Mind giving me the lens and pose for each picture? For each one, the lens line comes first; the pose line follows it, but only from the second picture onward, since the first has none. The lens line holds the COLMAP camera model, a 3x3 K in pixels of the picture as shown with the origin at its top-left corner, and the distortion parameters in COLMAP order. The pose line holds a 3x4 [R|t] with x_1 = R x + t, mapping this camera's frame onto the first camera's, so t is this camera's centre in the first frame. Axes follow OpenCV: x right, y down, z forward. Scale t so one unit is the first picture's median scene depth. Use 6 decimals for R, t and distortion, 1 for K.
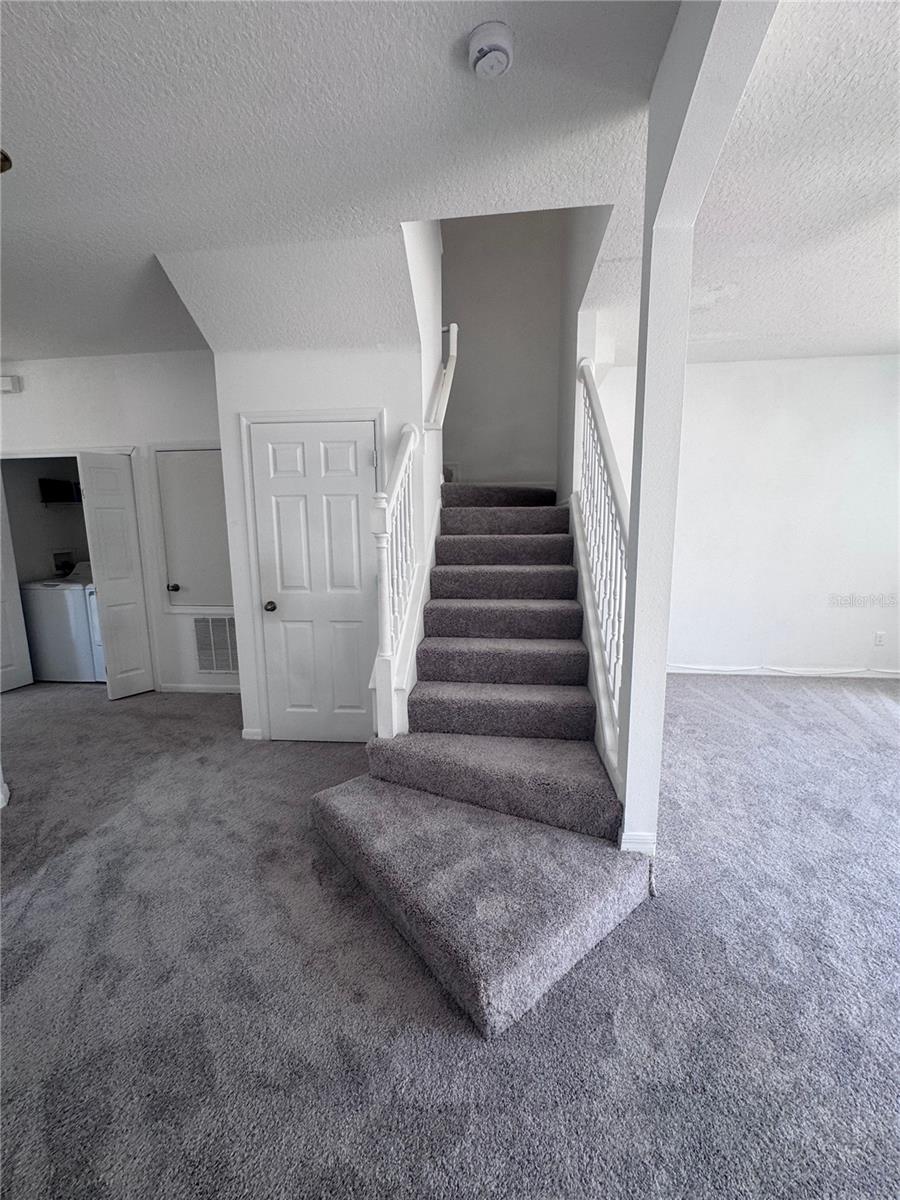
lens RADIAL K [[479.9, 0, 444.1], [0, 479.9, 597.7], [0, 0, 1]] dist [-0.003569, 0.000136]
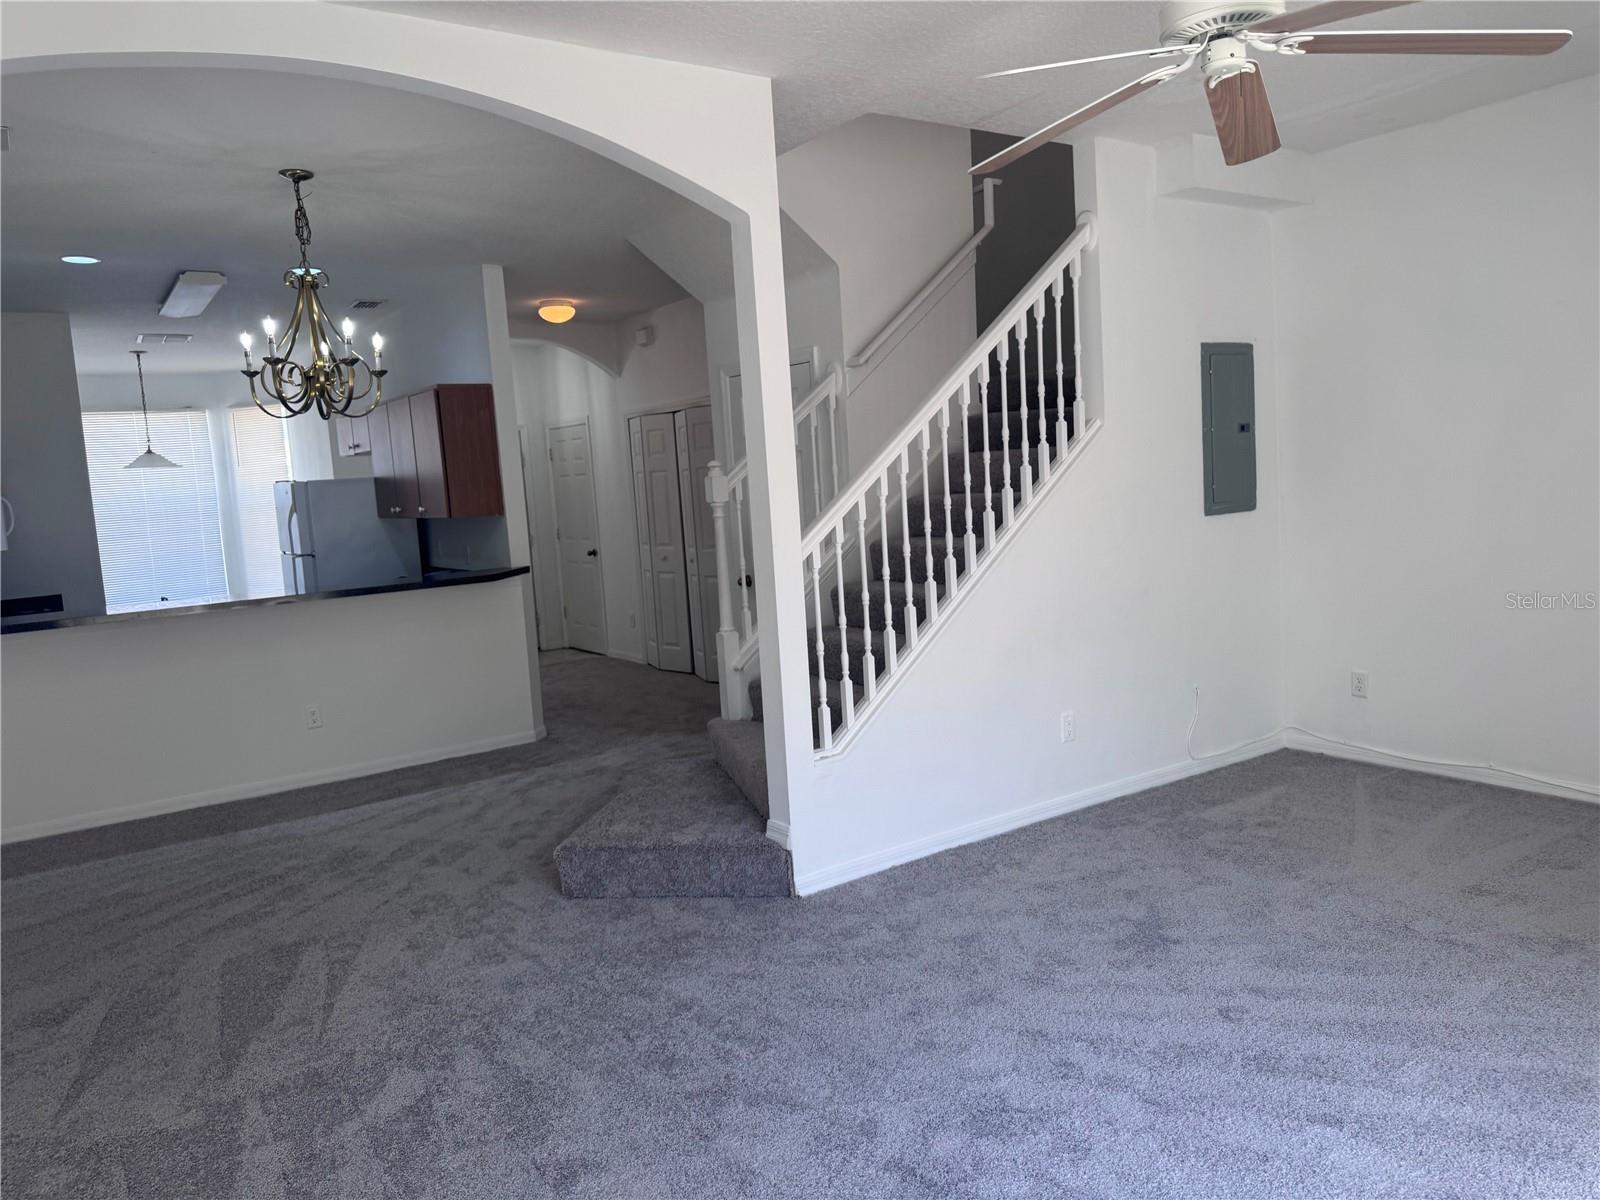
lens RADIAL K [[1104.0, 0, 812.9], [0, 1104.0, 585.1], [0, 0, 1]] dist [-0.002246, -0.022688]
pose [[0.672115, 0.045035, -0.739076, 1.289122], [-0.061590, 0.998090, 0.004808, 0.010024], [0.737881, 0.042288, 0.673605, -0.262857]]
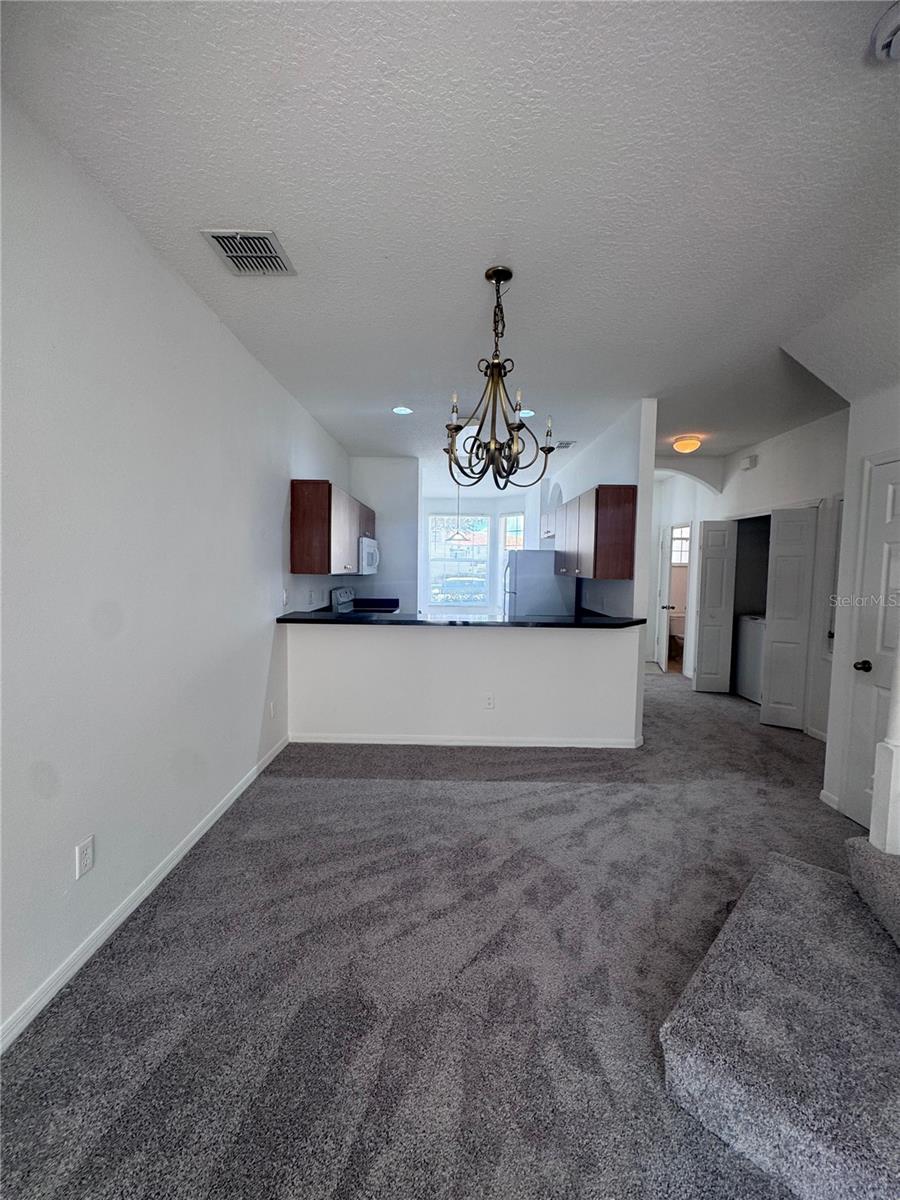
lens RADIAL K [[479.9, 0, 459.6], [0, 479.9, 600.5], [0, 0, 1]] dist [-0.003569, 0.000136]
pose [[0.134032, 0.086763, -0.987171, 0.437839], [-0.171964, 0.983083, 0.063055, -0.030288], [0.975942, 0.161307, 0.146685, 0.129348]]
